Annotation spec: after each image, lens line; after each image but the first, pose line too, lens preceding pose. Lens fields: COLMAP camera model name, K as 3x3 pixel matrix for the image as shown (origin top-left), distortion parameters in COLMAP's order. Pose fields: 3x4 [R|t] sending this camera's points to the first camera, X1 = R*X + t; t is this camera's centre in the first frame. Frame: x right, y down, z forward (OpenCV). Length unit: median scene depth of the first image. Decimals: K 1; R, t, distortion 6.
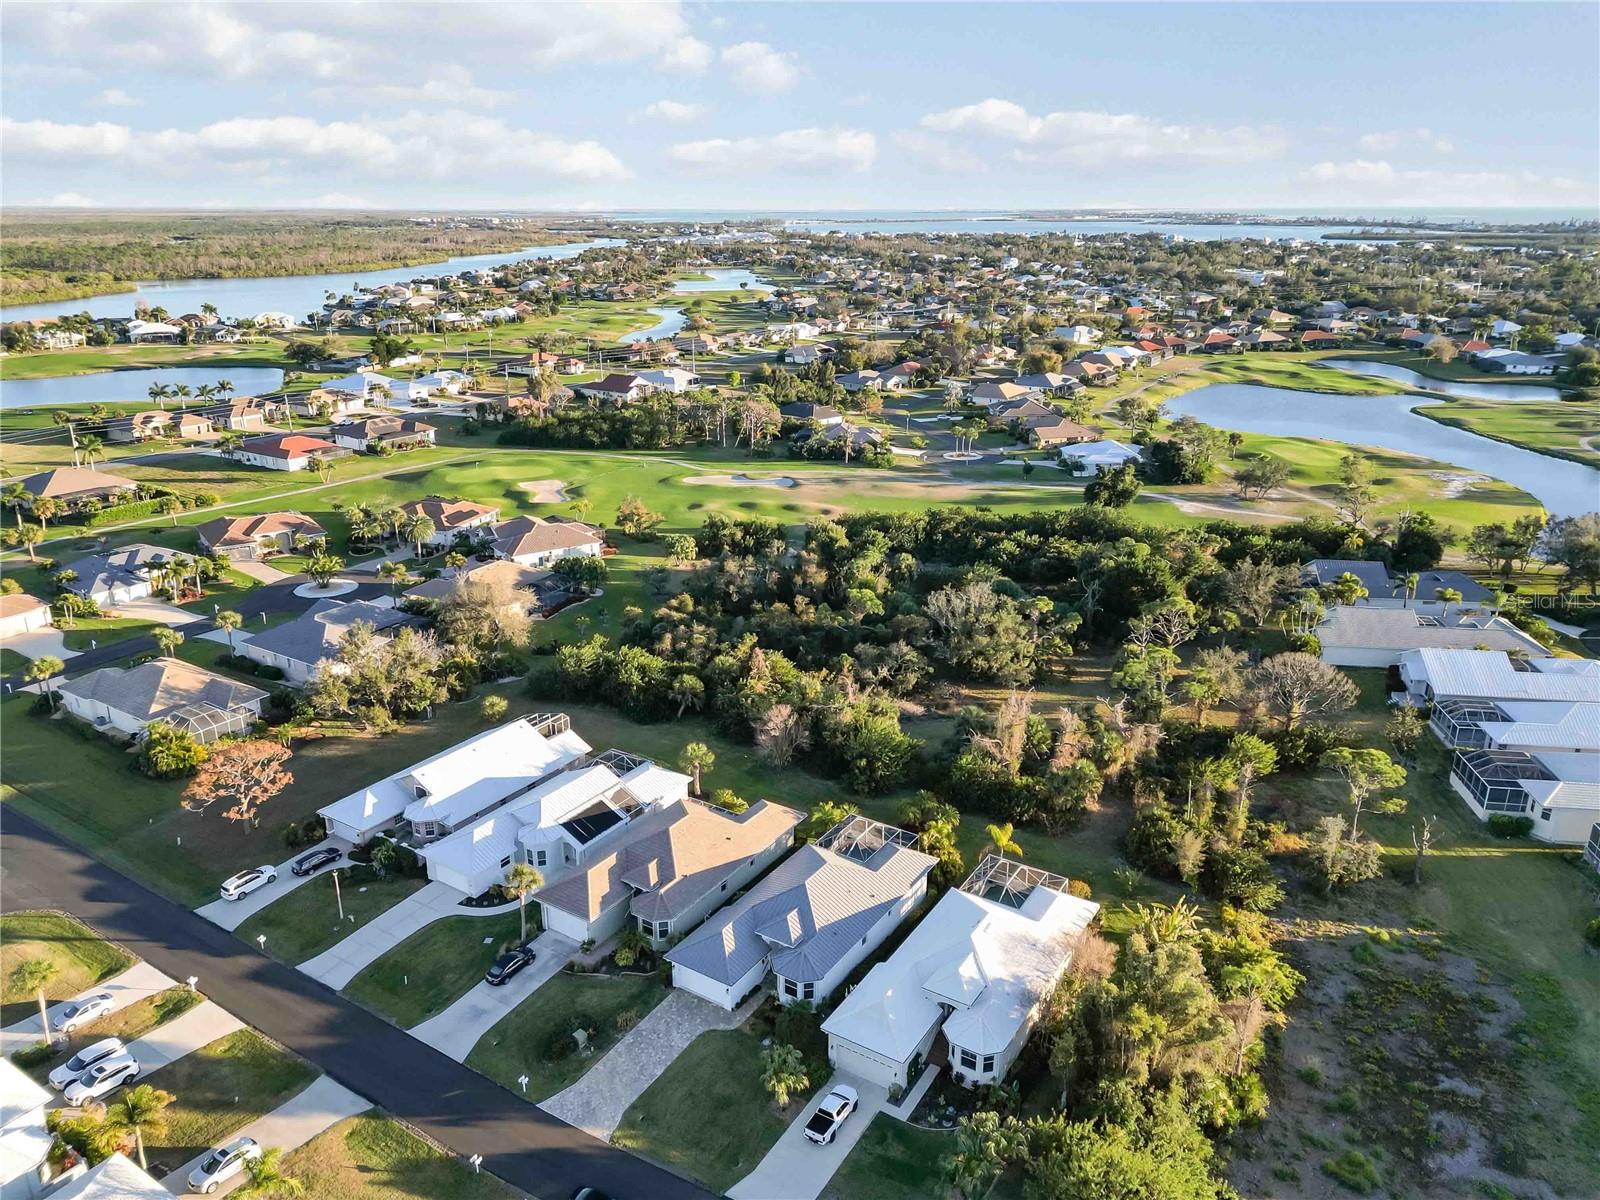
lens RADIAL K [[1115.7, 0, 800.0], [0, 1115.7, 600.0], [0, 0, 1]] dist [0.069145, -0.071720]
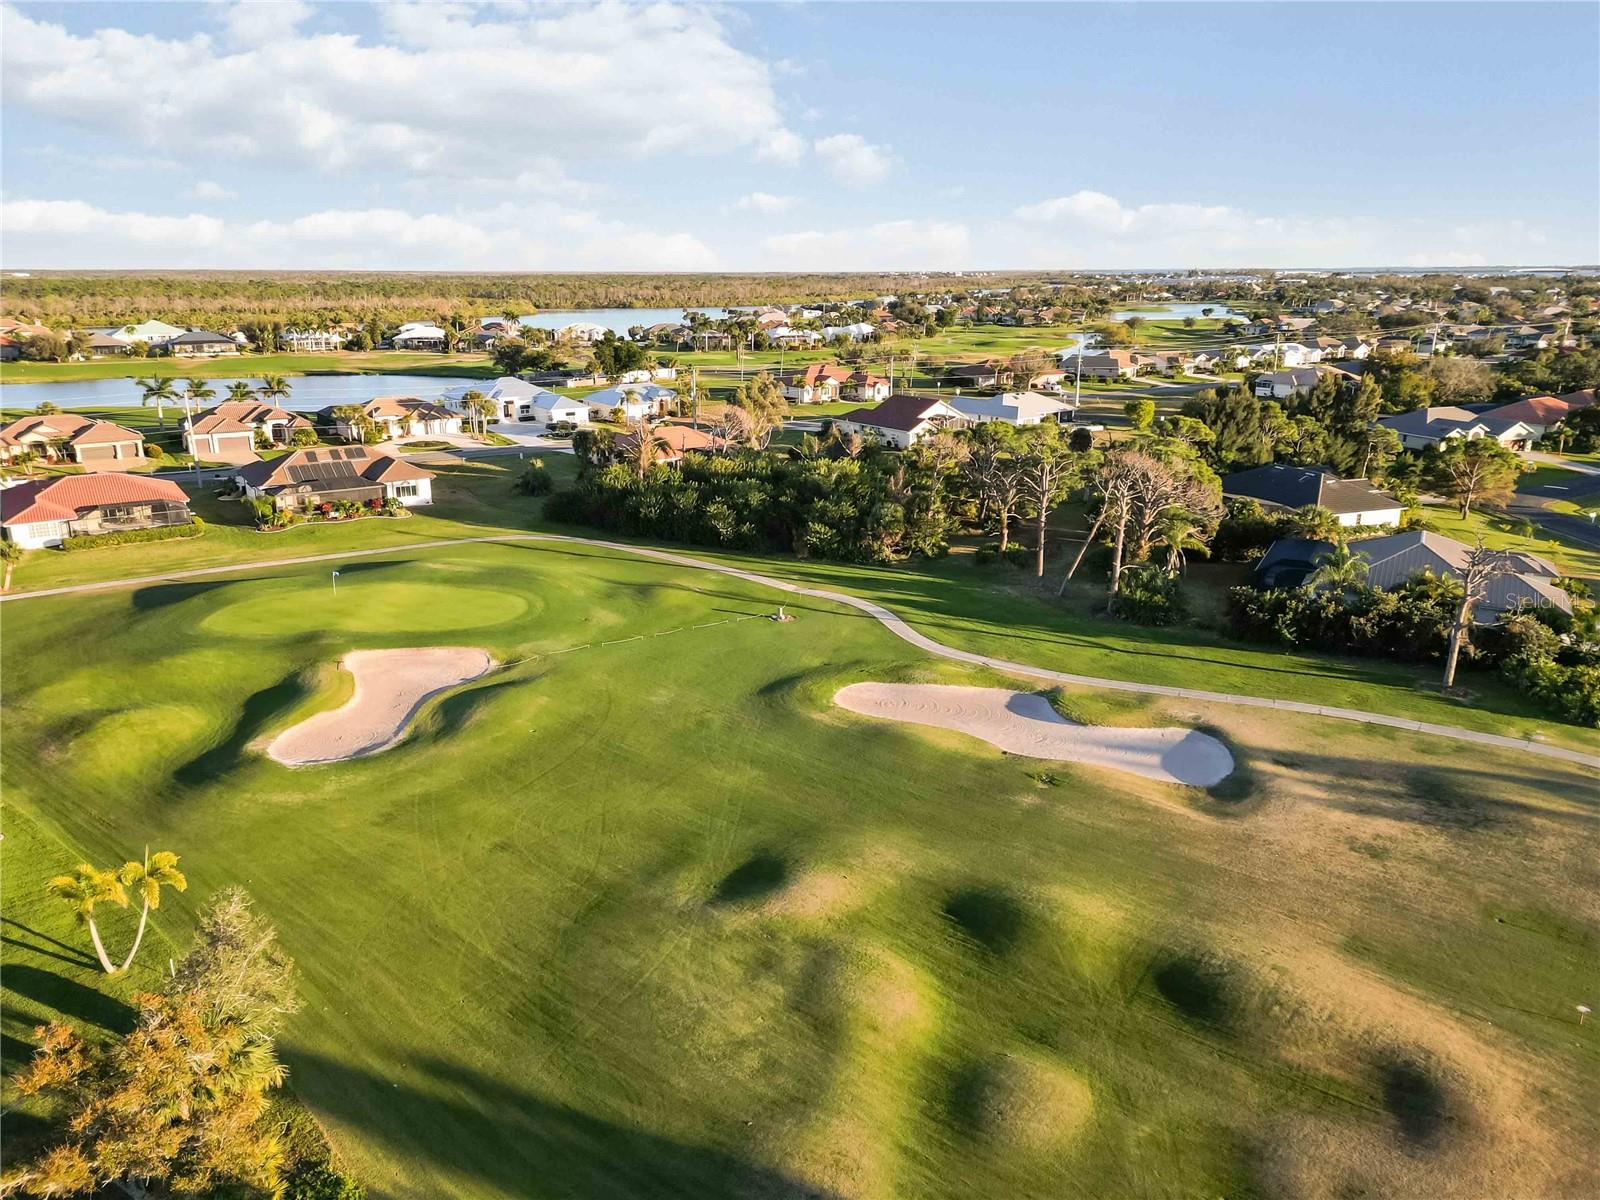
lens RADIAL K [[1115.7, 0, 800.0], [0, 1115.7, 600.0], [0, 0, 1]] dist [0.069145, -0.071720]
pose [[0.922505, 0.104845, -0.371474, -0.003528], [-0.123038, 0.992073, -0.025547, -0.082031], [0.365850, 0.069273, 0.928092, 0.475343]]
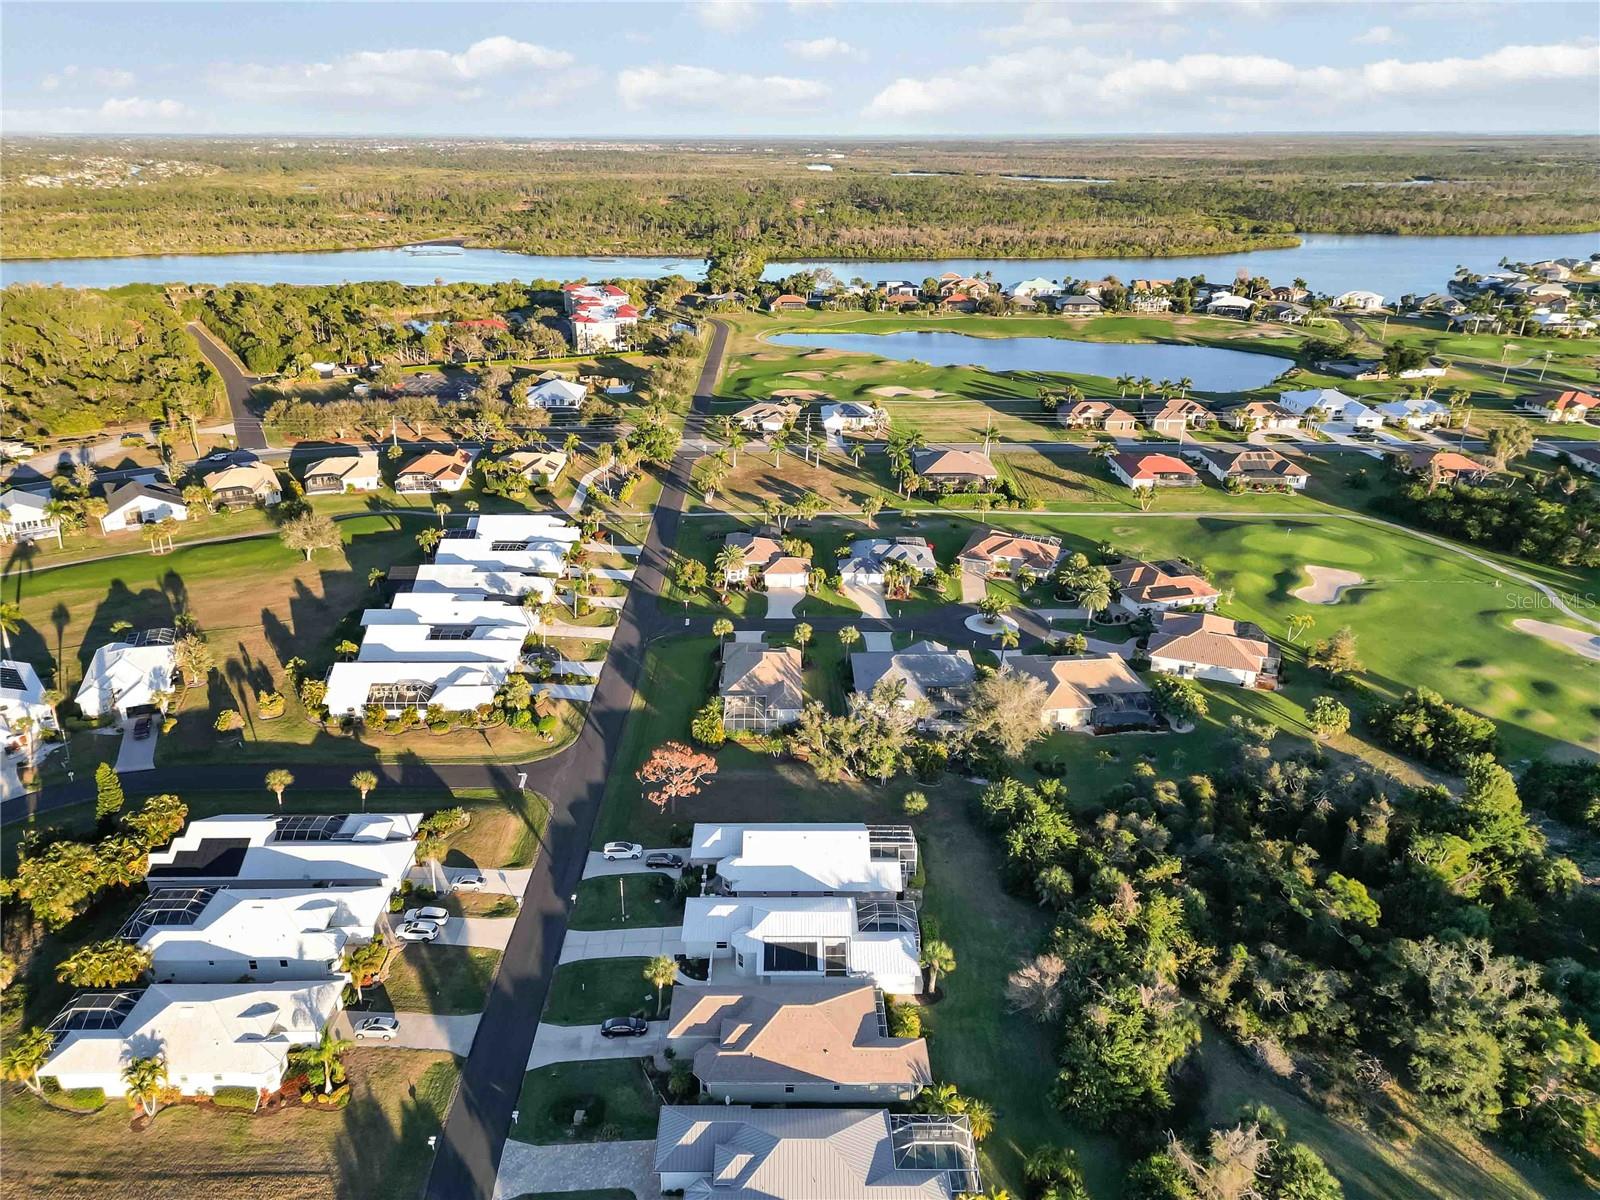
lens RADIAL K [[1115.7, 0, 800.0], [0, 1115.7, 600.0], [0, 0, 1]] dist [0.069145, -0.071720]
pose [[0.551716, 0.318122, -0.770979, 0.147776], [-0.272802, 0.942384, 0.193630, -0.091498], [0.788156, 0.103496, 0.606712, 0.087736]]
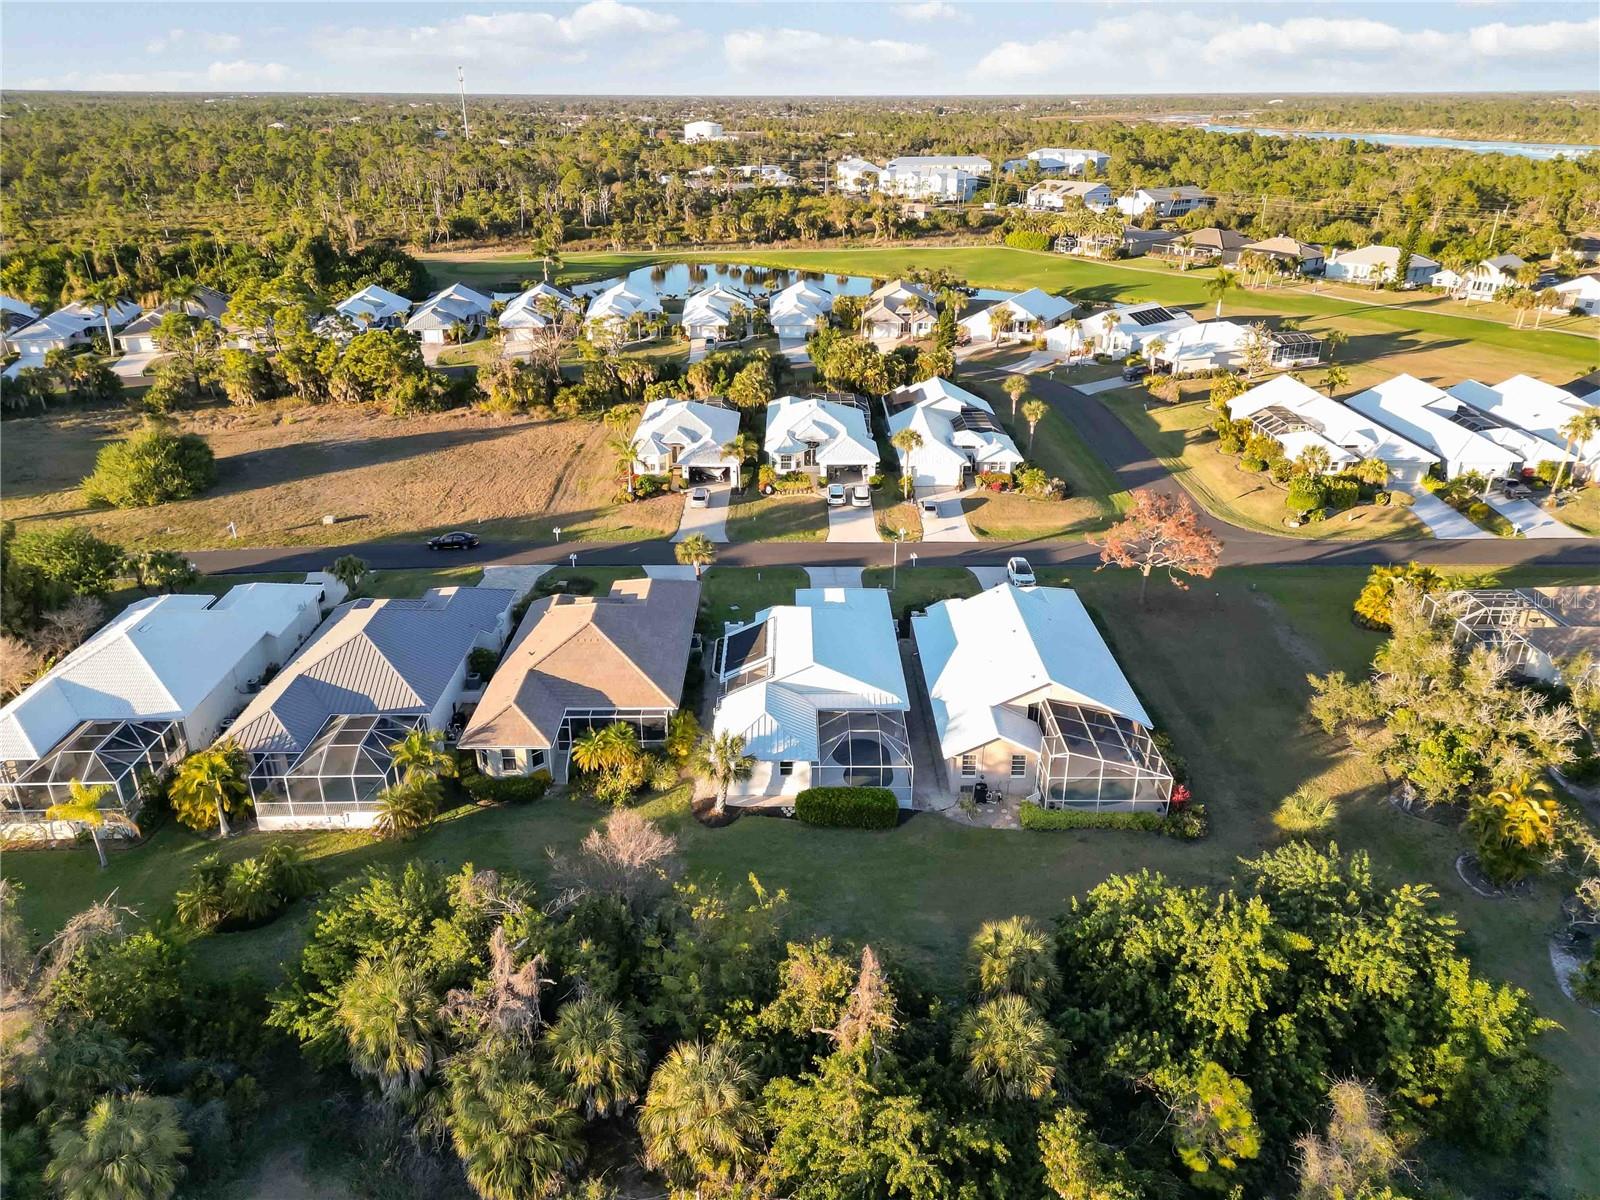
lens RADIAL K [[1115.7, 0, 800.0], [0, 1115.7, 600.0], [0, 0, 1]] dist [0.069145, -0.071720]
pose [[-0.842261, 0.211913, -0.495670, 0.035965], [-0.178175, 0.758379, 0.626989, -0.075931], [0.508773, 0.616404, -0.600996, 0.391548]]
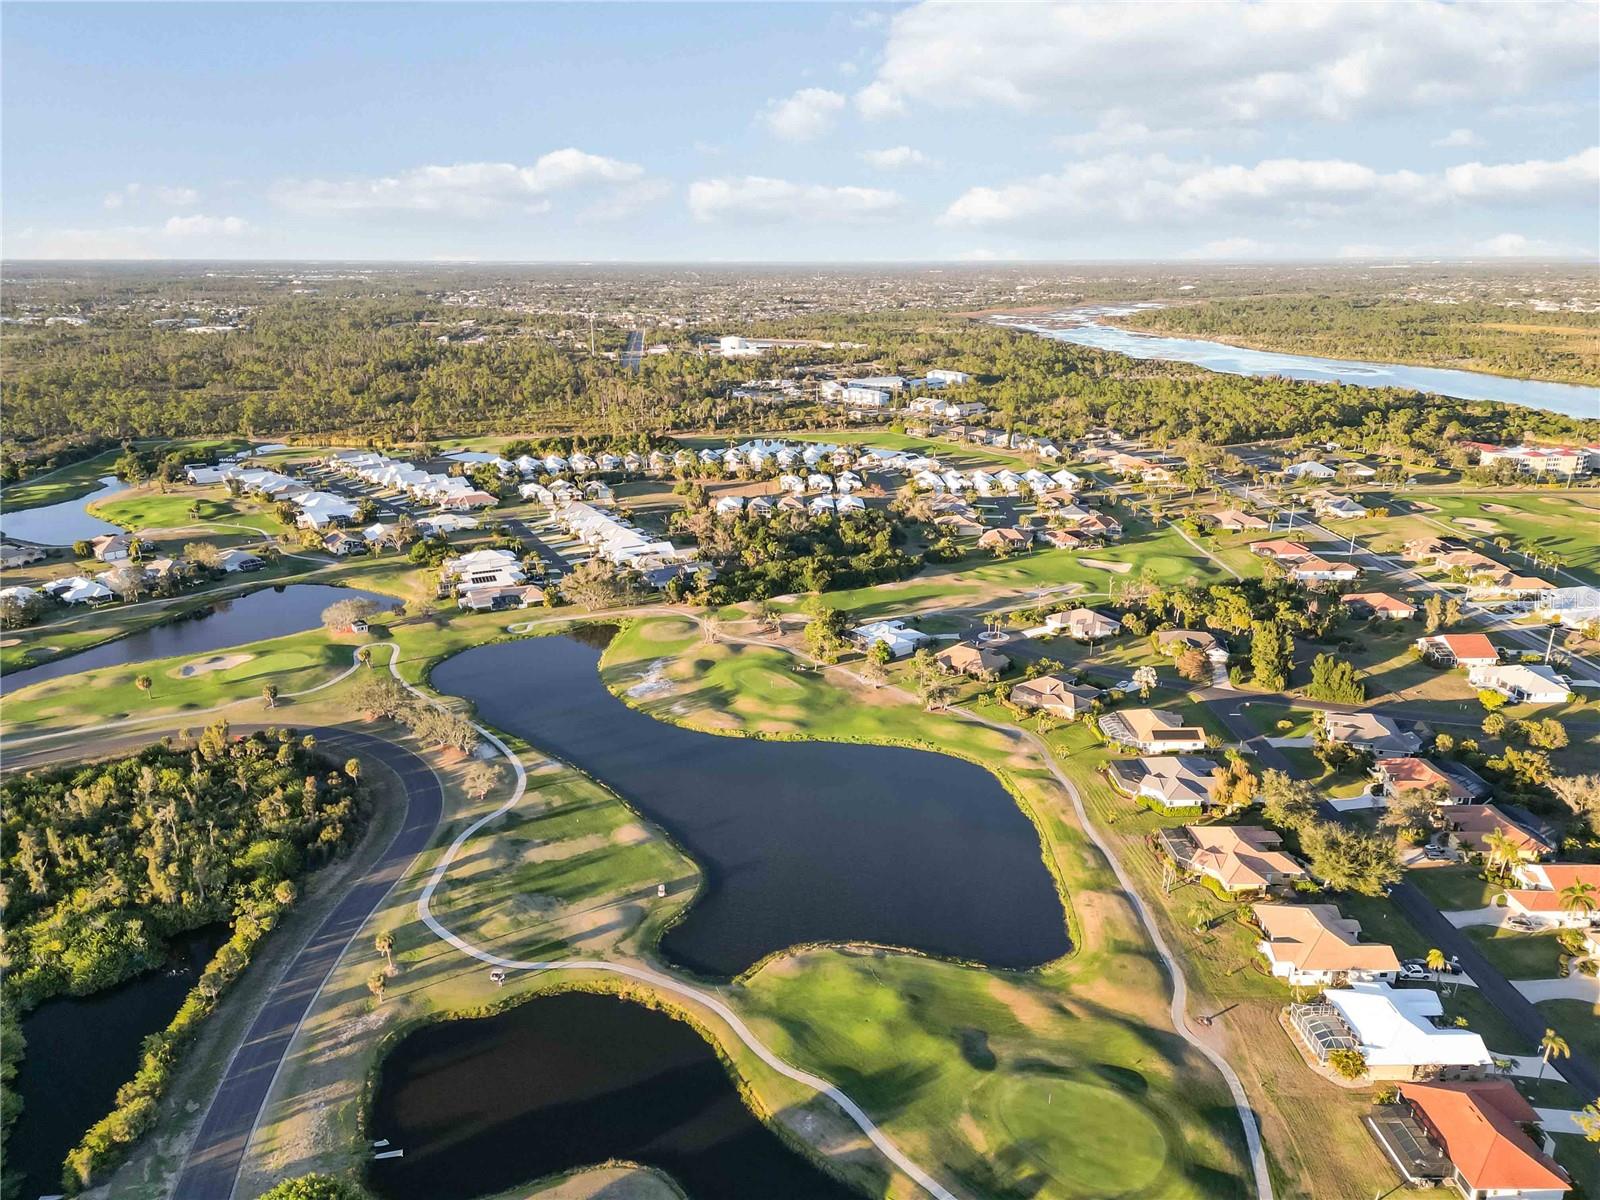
lens RADIAL K [[1115.7, 0, 800.0], [0, 1115.7, 600.0], [0, 0, 1]] dist [0.069145, -0.071720]
pose [[-0.834821, 0.152876, -0.528870, 0.695867], [-0.179824, 0.832252, 0.524424, -0.556020], [0.520325, 0.532904, -0.667290, 1.235076]]
